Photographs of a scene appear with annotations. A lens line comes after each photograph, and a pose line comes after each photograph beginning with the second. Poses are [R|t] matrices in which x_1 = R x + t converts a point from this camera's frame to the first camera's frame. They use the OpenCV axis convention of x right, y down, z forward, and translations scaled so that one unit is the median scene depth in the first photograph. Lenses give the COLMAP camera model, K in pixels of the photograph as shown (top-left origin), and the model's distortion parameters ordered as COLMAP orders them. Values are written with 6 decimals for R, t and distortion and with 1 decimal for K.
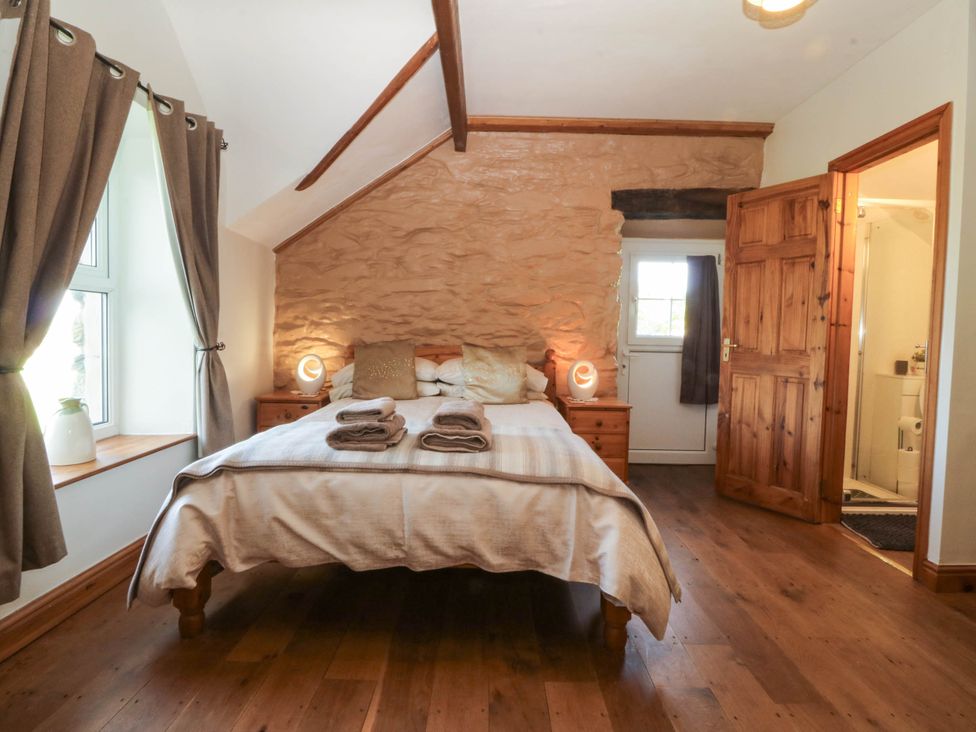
lens RADIAL K [[524.1, 0, 486.2], [0, 524.1, 359.3], [0, 0, 1]] dist [0.001500, -0.015145]
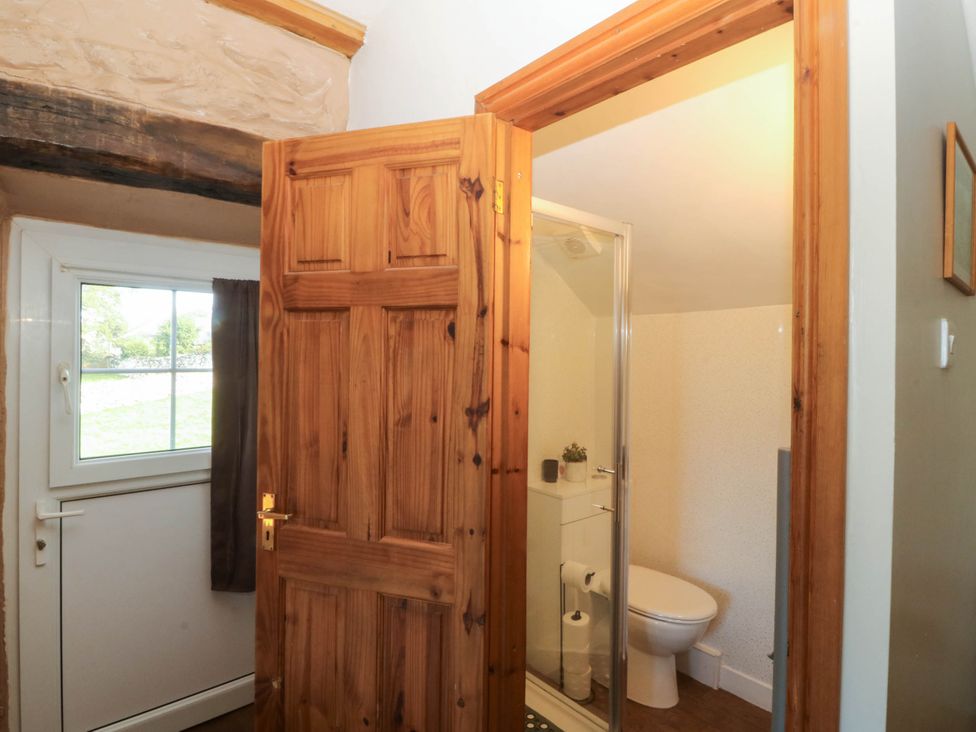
lens RADIAL K [[524.1, 0, 488.0], [0, 524.1, 360.8], [0, 0, 1]] dist [0.001500, -0.015145]
pose [[0.766085, -0.015379, 0.642555, 0.365698], [0.031741, 0.999399, -0.013924, -0.144164], [-0.641955, 0.031063, 0.766113, 0.640965]]
